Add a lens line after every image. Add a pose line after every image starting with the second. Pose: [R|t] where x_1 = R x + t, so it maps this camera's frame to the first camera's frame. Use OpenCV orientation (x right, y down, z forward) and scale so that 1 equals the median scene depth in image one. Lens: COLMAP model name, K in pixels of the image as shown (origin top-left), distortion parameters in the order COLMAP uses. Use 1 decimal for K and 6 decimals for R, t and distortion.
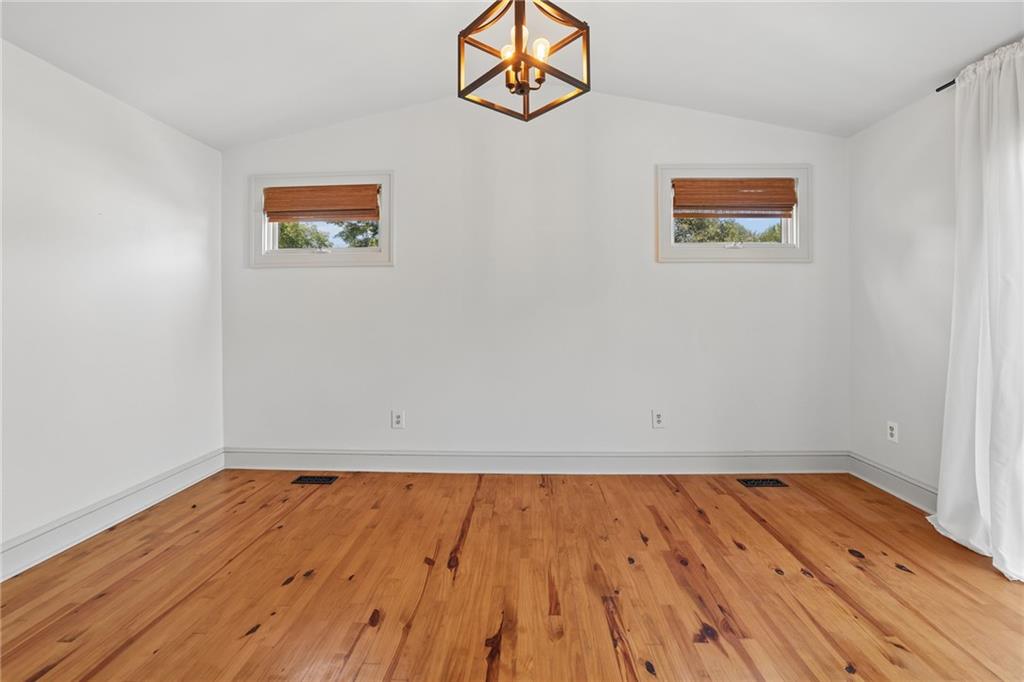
lens RADIAL K [[442.4, 0, 512.0], [0, 442.4, 341.0], [0, 0, 1]] dist [-0.046086, 0.016344]
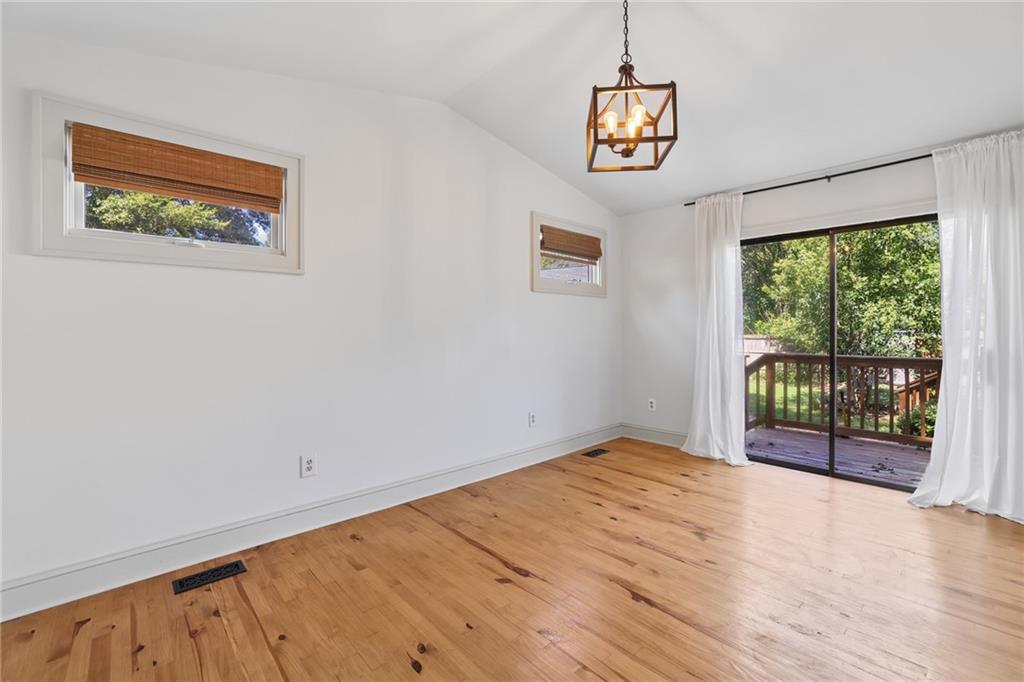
lens RADIAL K [[431.7, 0, 513.2], [0, 431.7, 363.6], [0, 0, 1]] dist [-0.045975, 0.015555]
pose [[0.709184, -0.052980, 0.703030, -0.630641], [0.045482, 0.998533, 0.029368, -0.016950], [-0.703555, 0.011148, 0.710553, 0.210775]]
